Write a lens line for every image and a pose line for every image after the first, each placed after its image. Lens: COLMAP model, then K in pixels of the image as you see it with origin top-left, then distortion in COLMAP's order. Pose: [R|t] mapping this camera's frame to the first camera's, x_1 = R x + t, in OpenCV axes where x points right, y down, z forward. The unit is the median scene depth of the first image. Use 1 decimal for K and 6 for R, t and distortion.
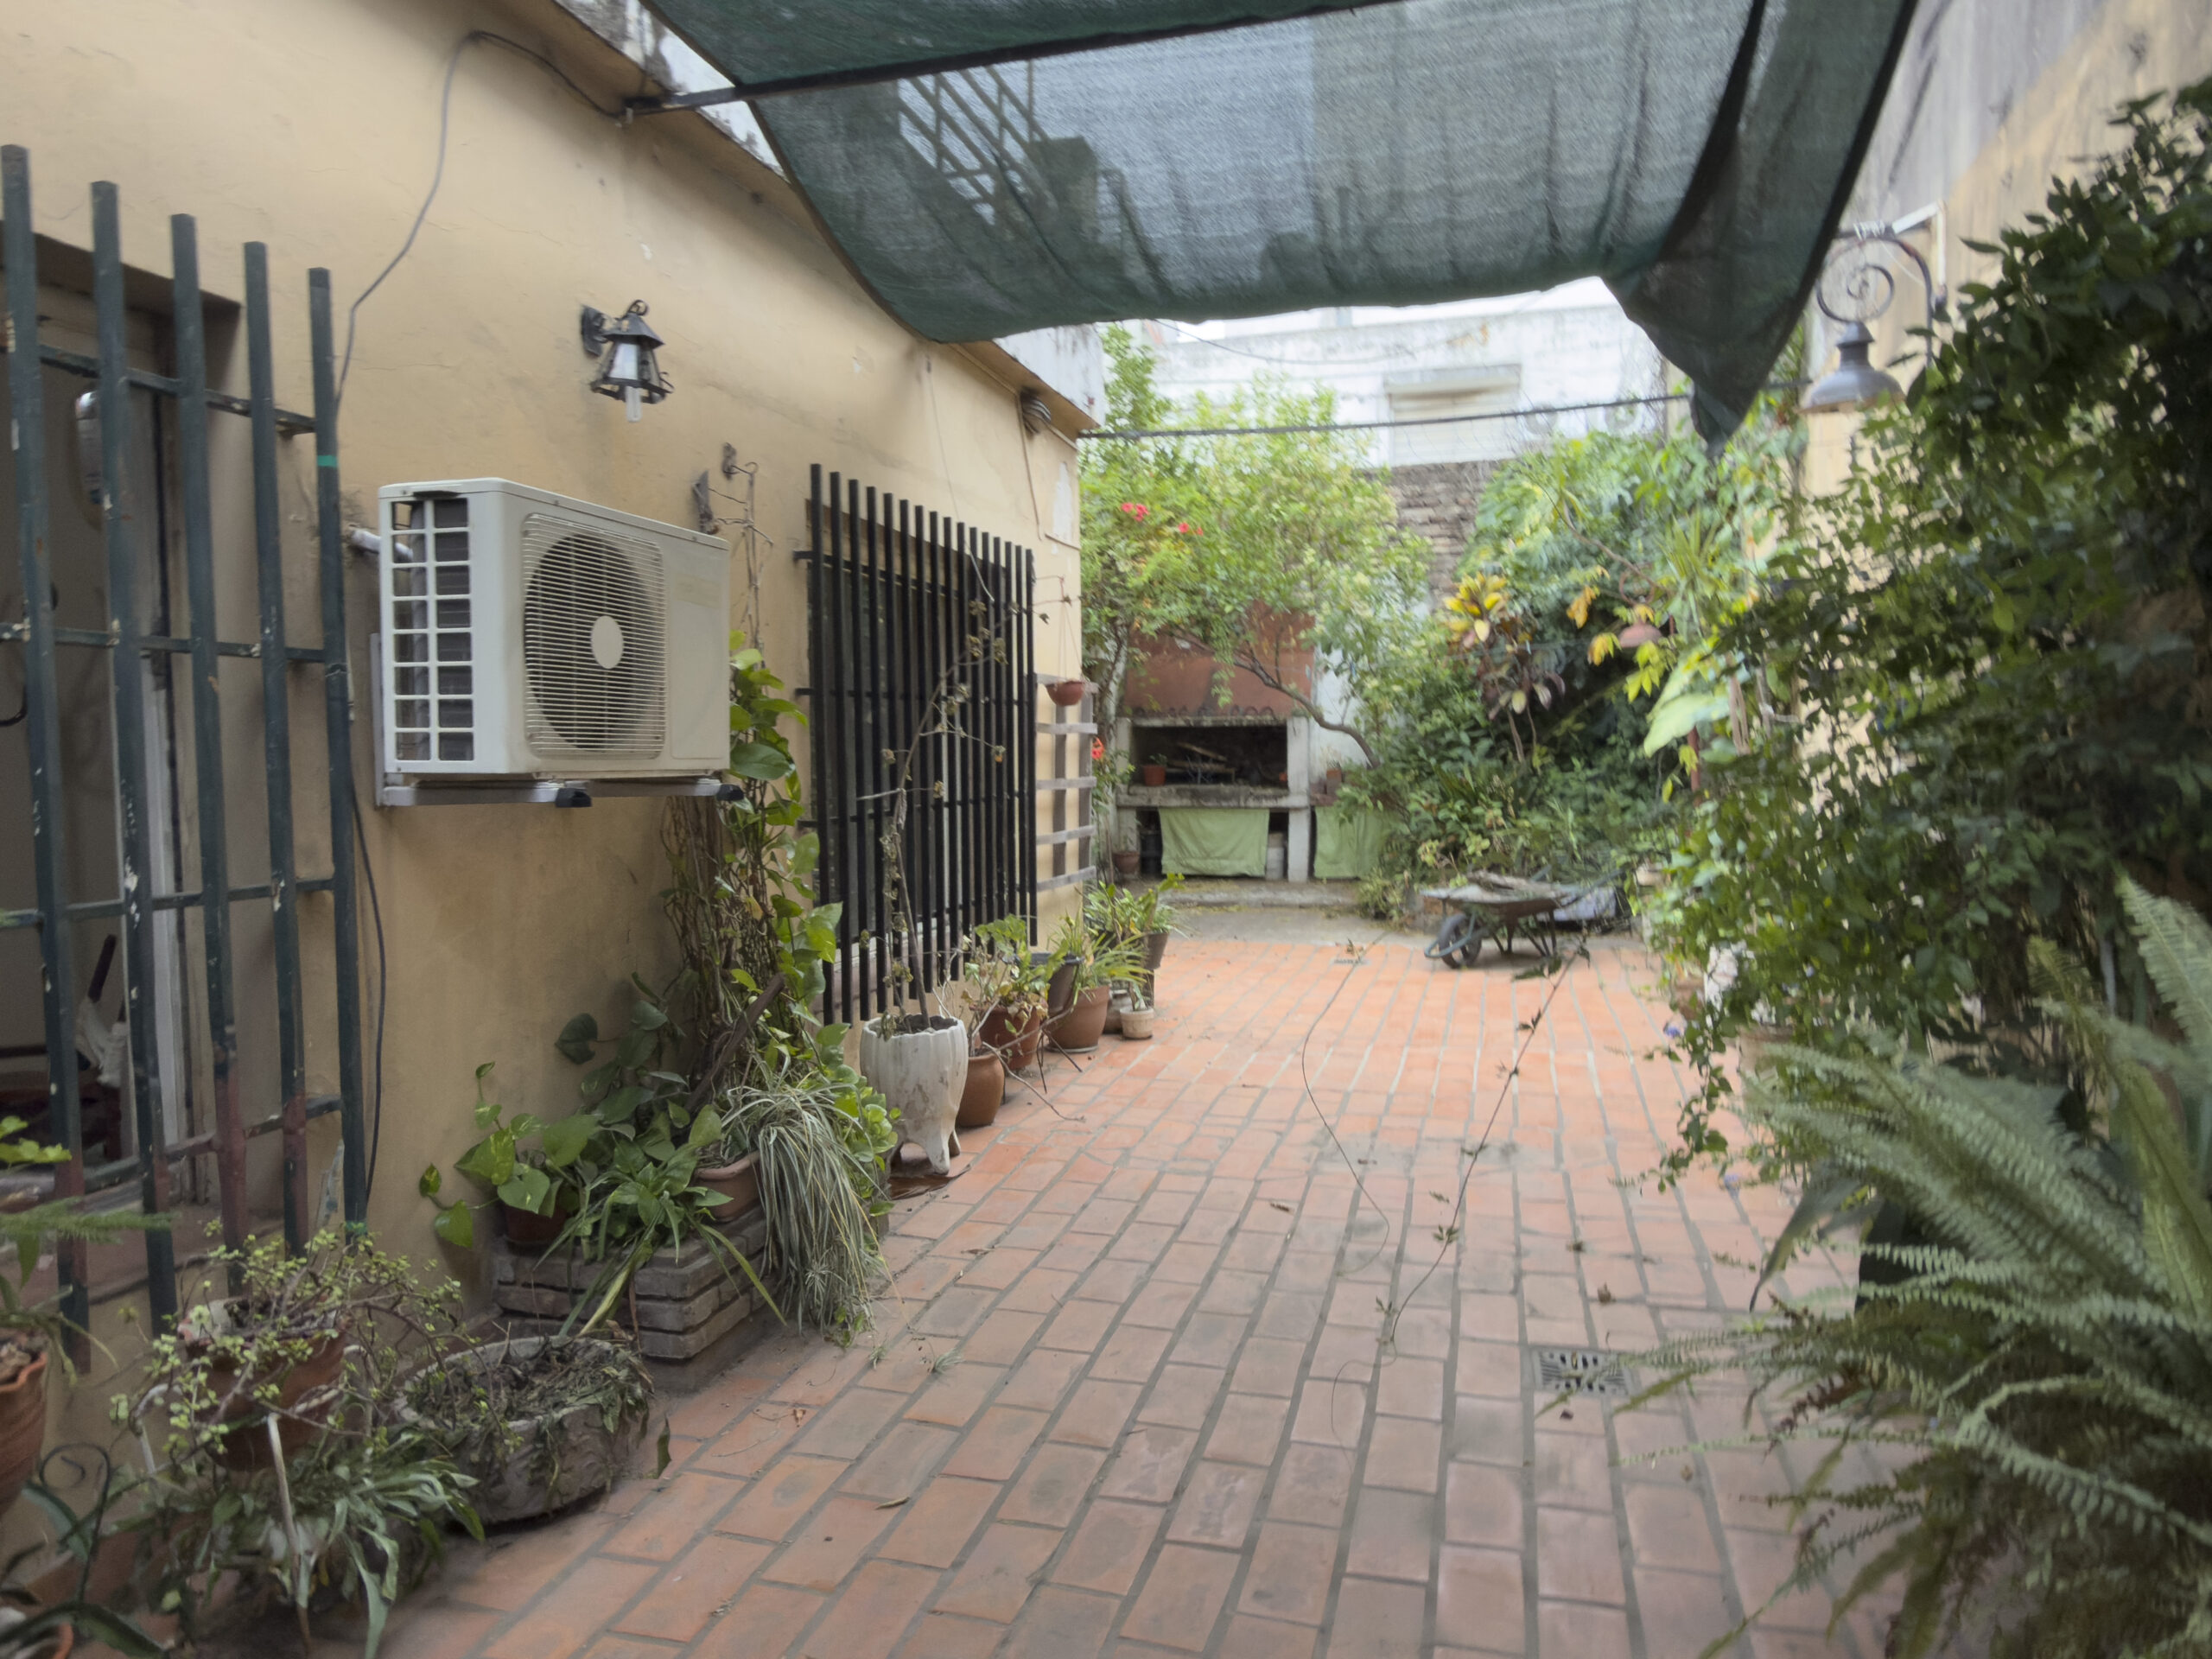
lens RADIAL K [[1445.5, 0, 1109.5], [0, 1445.5, 830.7], [0, 0, 1]] dist [0.036704, 0.001721]
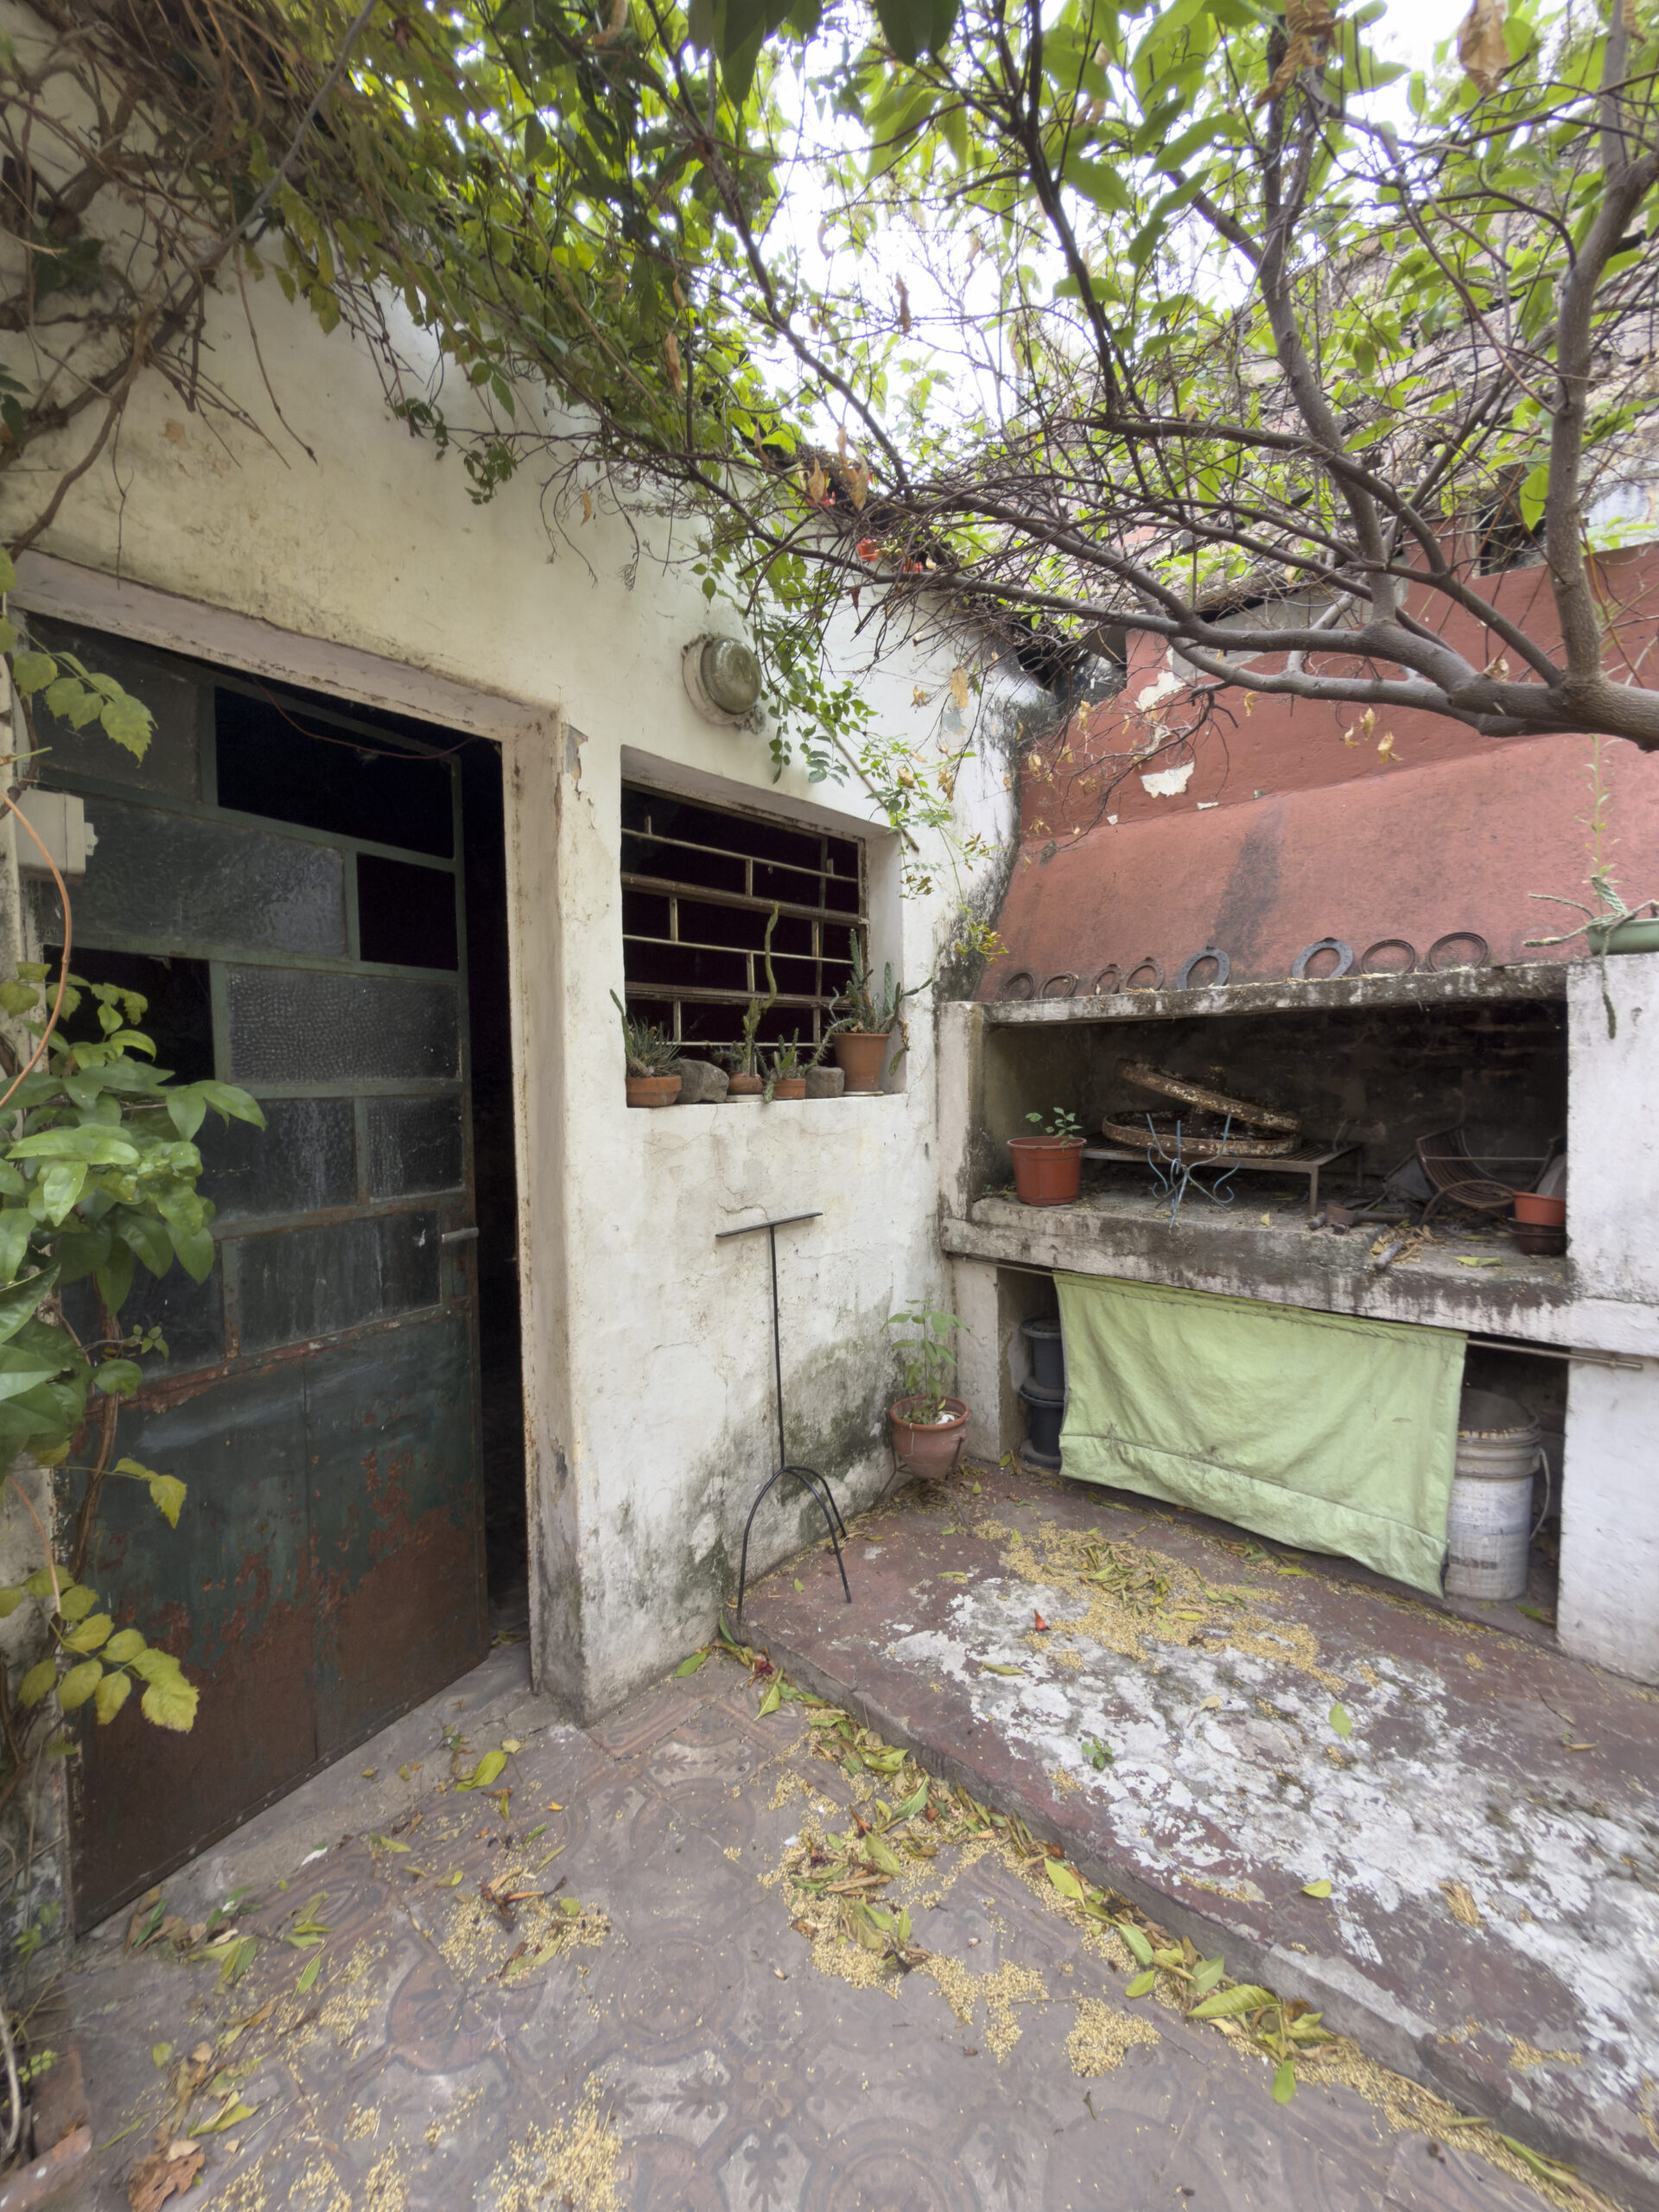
lens RADIAL K [[912.1, 0, 818.1], [0, 912.1, 1113.1], [0, 0, 1]] dist [0.001162, -0.000302]
pose [[0.880228, 0.014602, -0.474327, 0.158339], [-0.020159, 0.999775, -0.006632, -0.091988], [0.474123, 0.015400, 0.880324, 1.485233]]
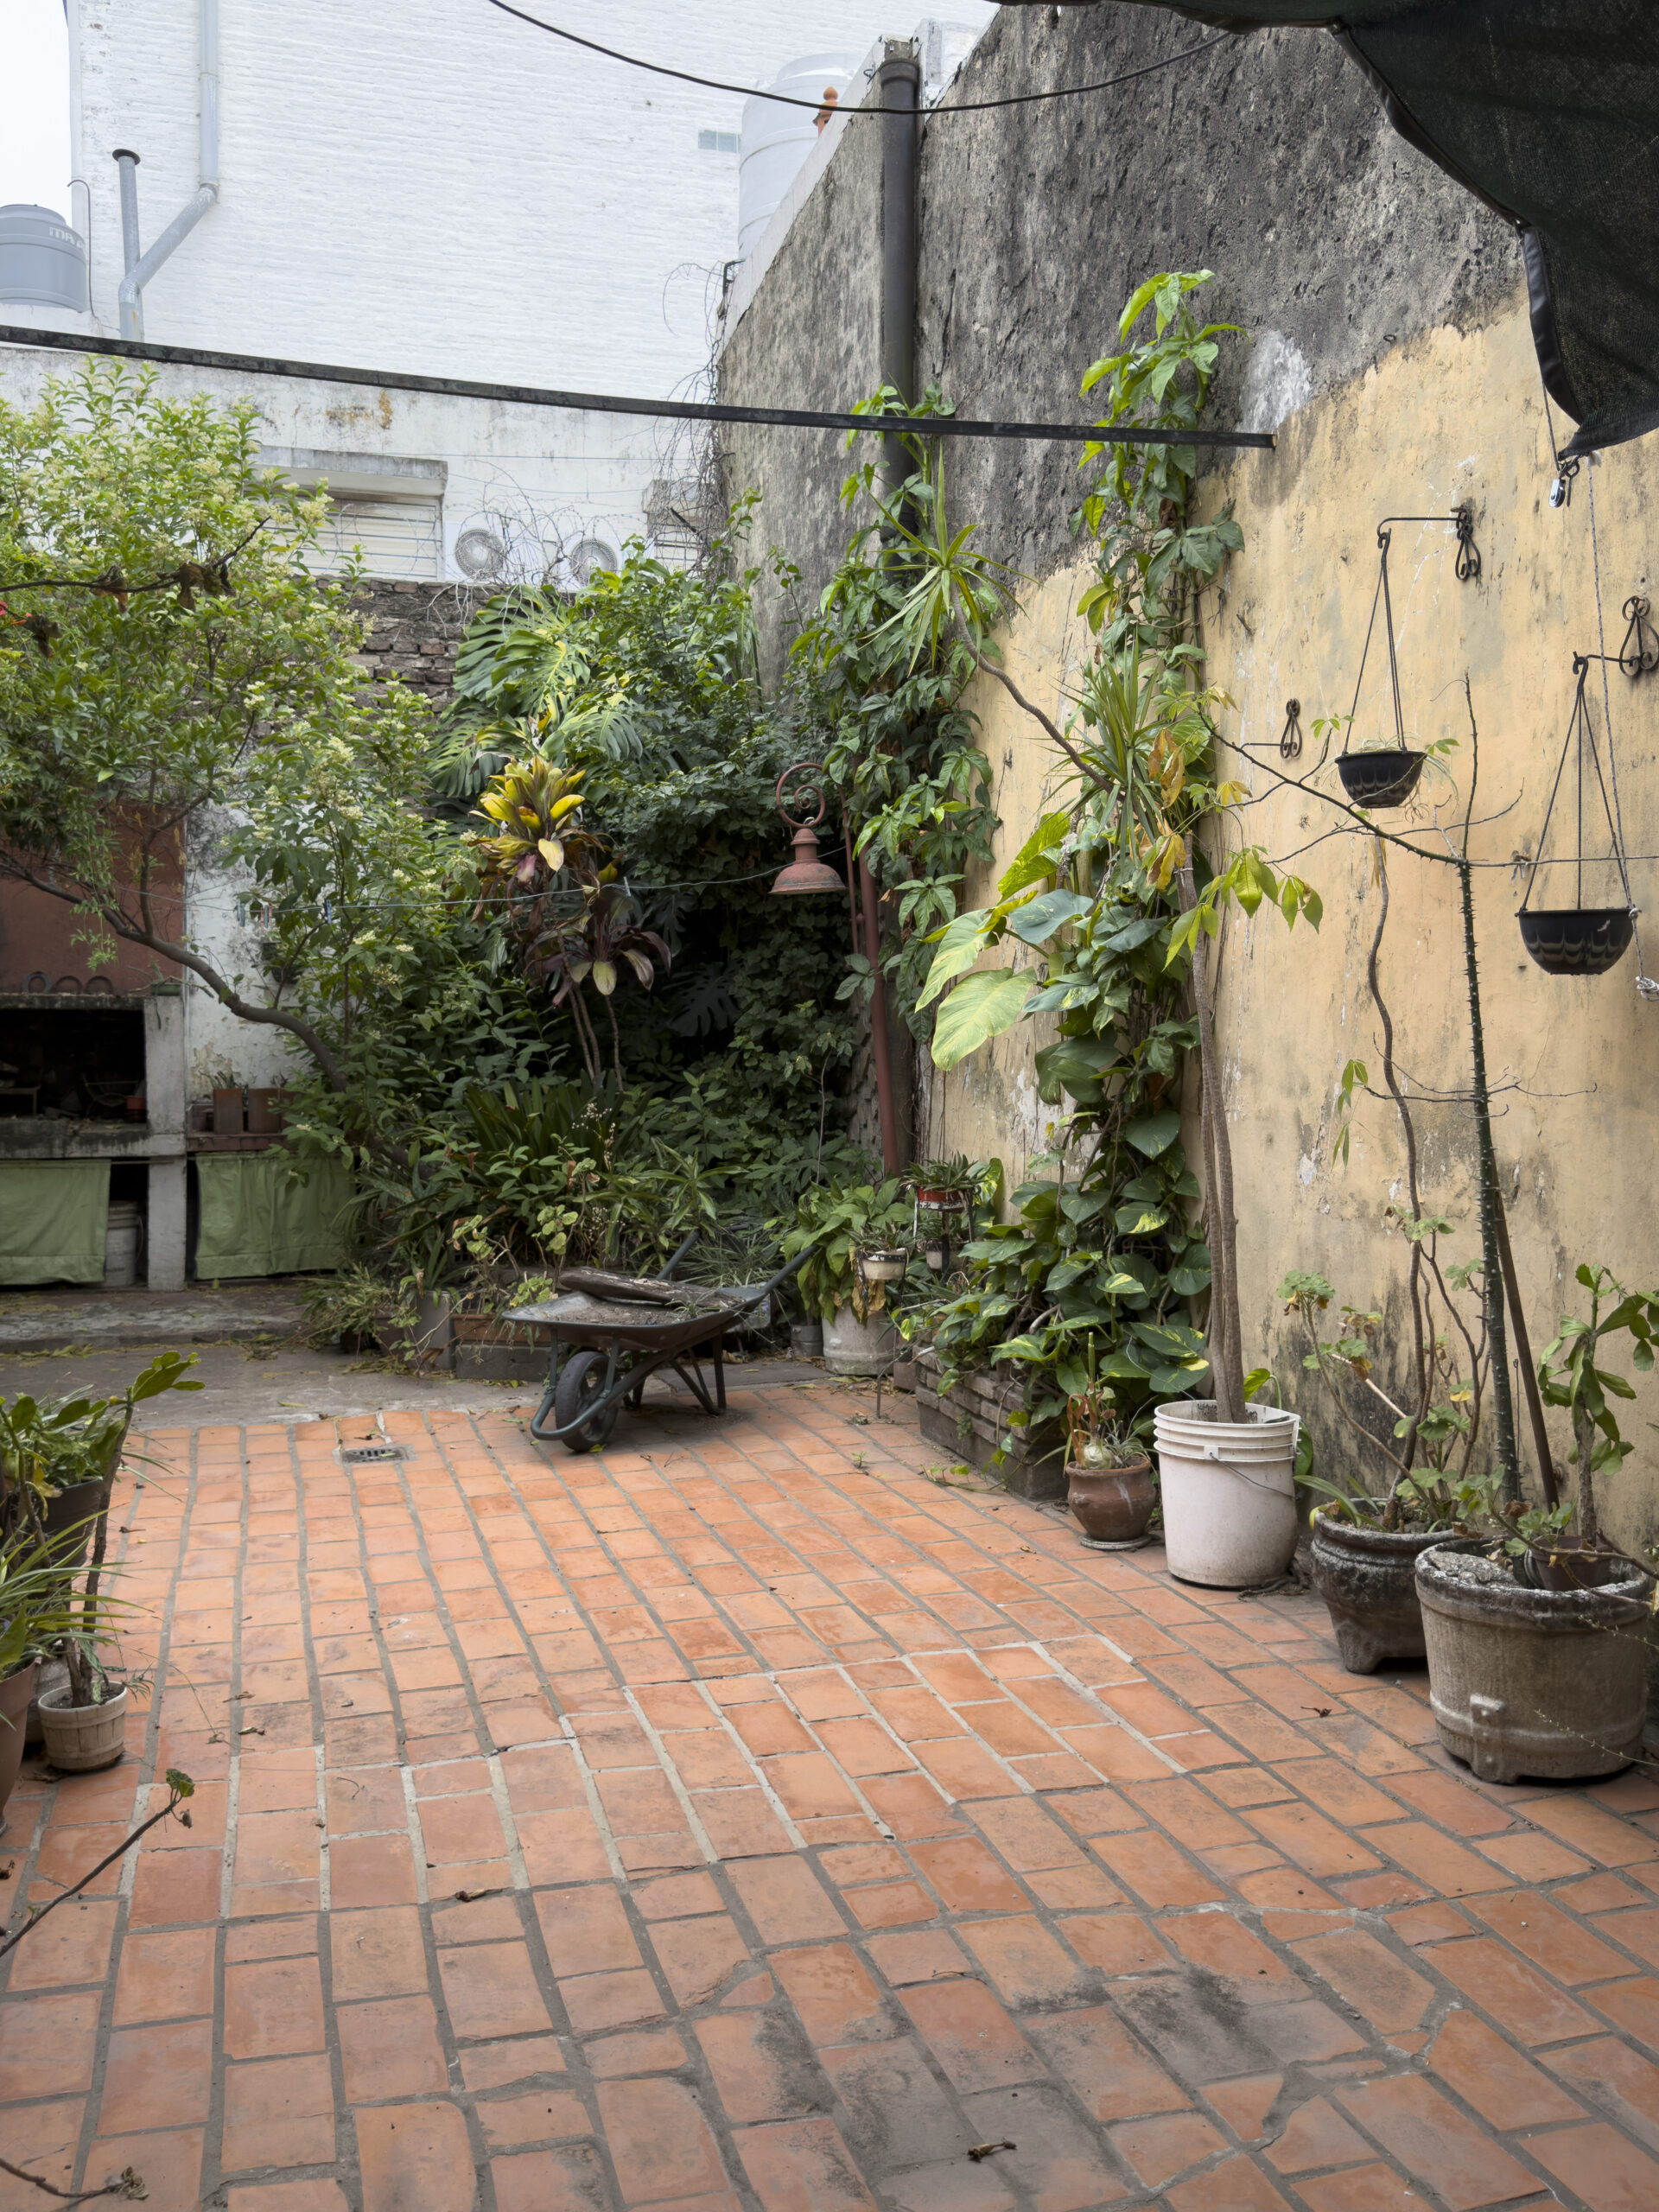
lens RADIAL K [[1943.3, 0, 840.1], [0, 1943.3, 1115.2], [0, 0, 1]] dist [0.100133, -0.045779]
pose [[0.850983, -0.012249, 0.525051, -0.086867], [0.024442, 0.999568, -0.016296, -0.024465], [-0.524625, 0.026701, 0.850915, 0.389624]]
